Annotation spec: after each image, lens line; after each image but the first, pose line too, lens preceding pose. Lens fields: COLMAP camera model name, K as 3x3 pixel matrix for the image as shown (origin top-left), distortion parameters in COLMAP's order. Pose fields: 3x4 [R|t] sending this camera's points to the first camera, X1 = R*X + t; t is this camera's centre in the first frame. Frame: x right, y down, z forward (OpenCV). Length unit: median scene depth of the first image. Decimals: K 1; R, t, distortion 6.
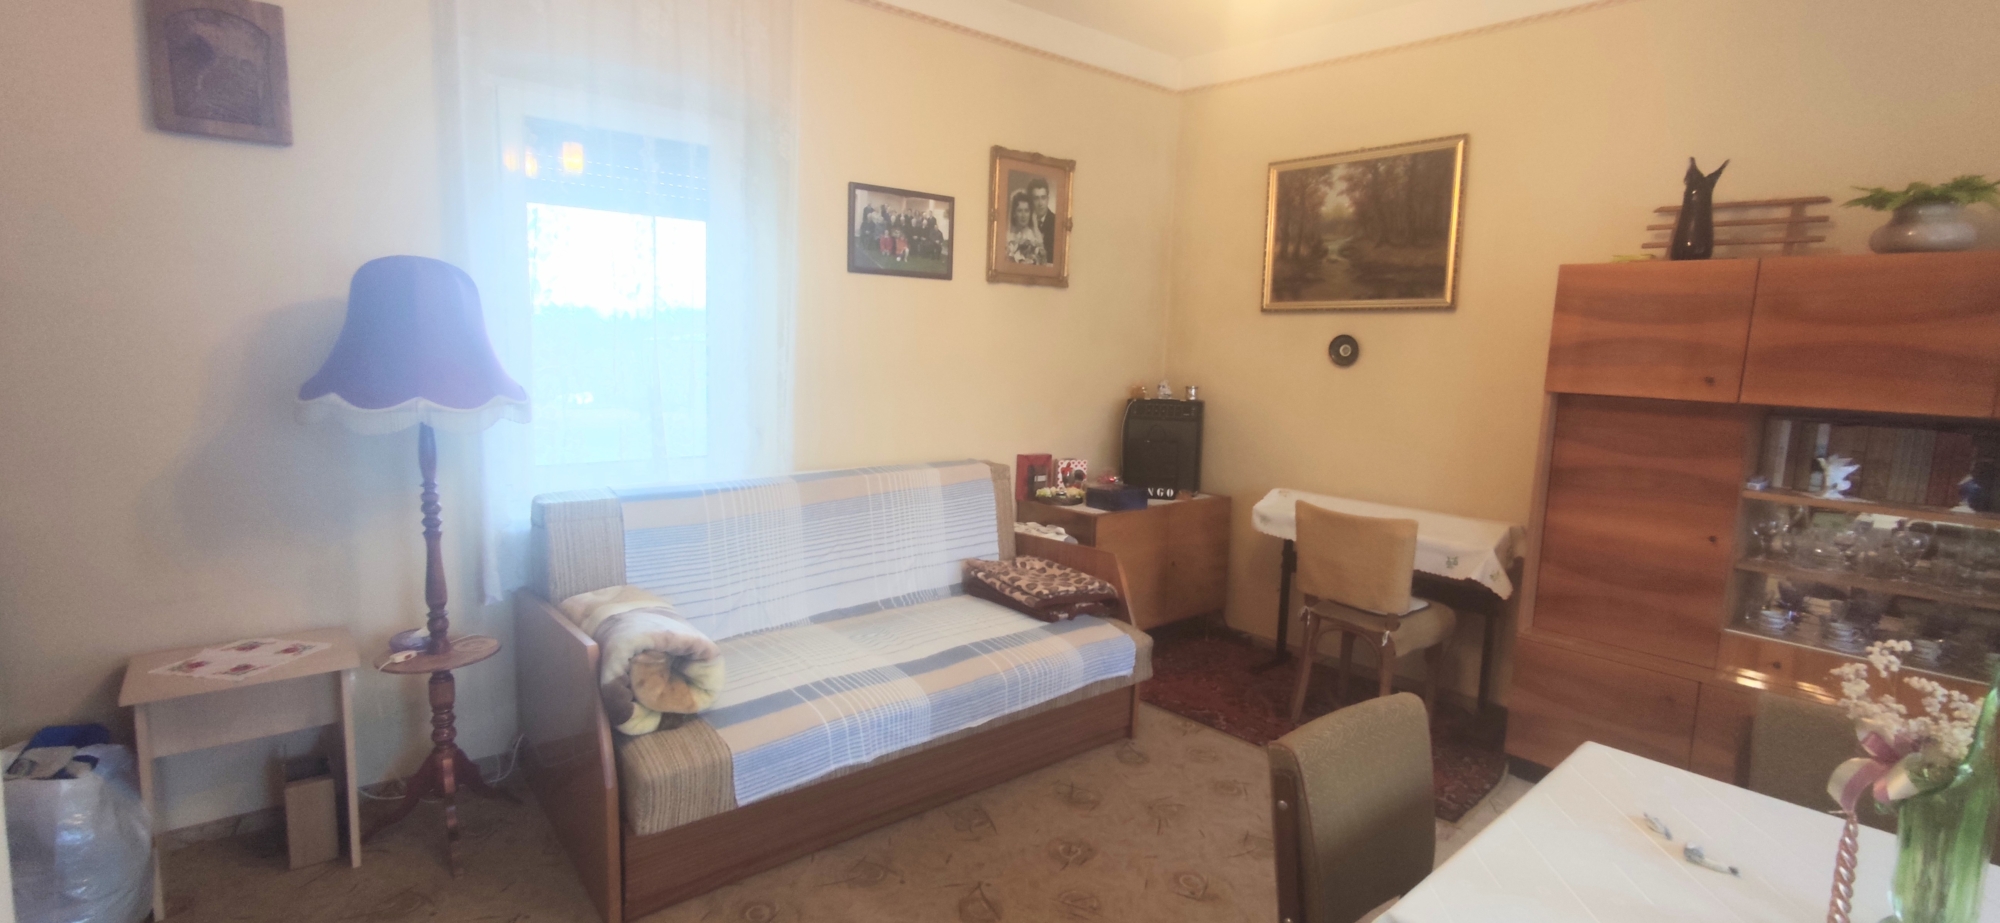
lens RADIAL K [[907.5, 0, 1000.5], [0, 907.5, 458.6], [0, 0, 1]] dist [0.000661, 0.001105]
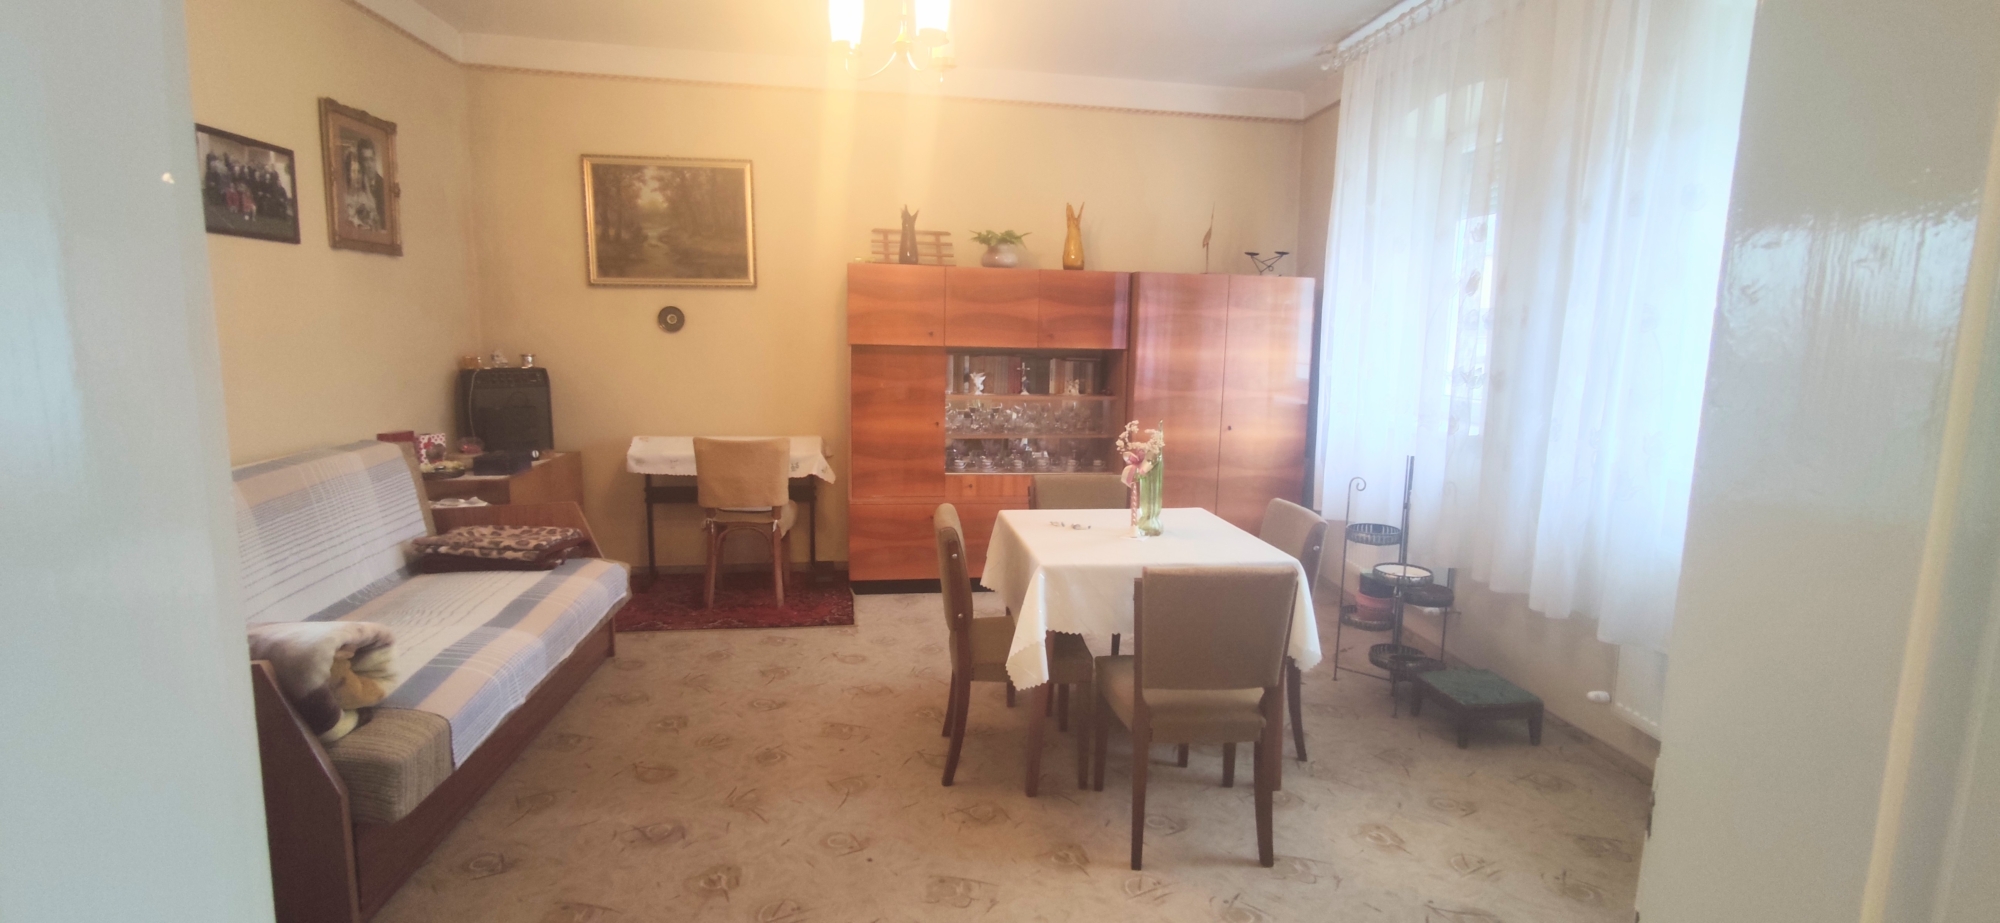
lens RADIAL K [[902.4, 0, 1003.6], [0, 902.4, 455.9], [0, 0, 1]] dist [0.021522, 0.000619]
pose [[0.550250, -0.138313, 0.823465, -0.450464], [0.108932, 0.989648, 0.093436, 0.000057], [-0.827864, 0.038288, 0.559620, -0.068151]]
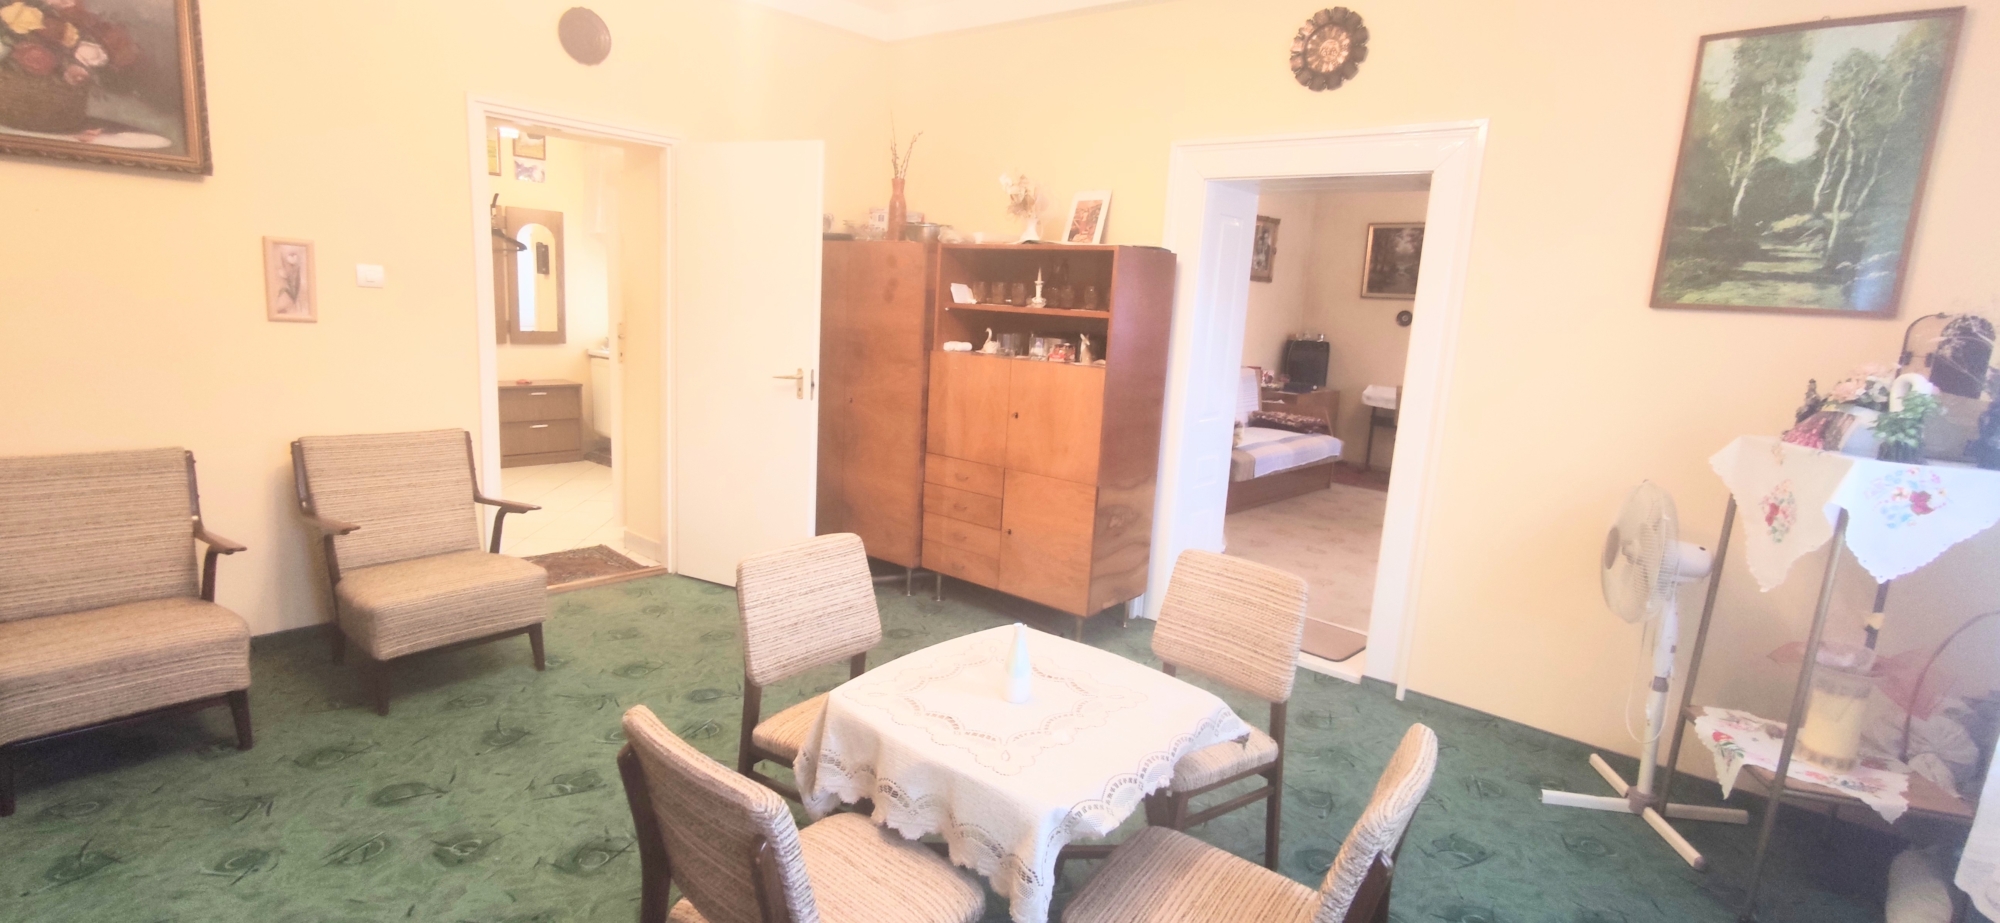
lens RADIAL K [[916.1, 0, 1005.3], [0, 916.1, 452.7], [0, 0, 1]] dist [0.001959, -0.000288]
pose [[0.990619, 0.005606, 0.136538, -0.870634], [-0.012190, 0.998800, 0.047430, 0.106901], [-0.136109, -0.048649, 0.989499, -1.035207]]
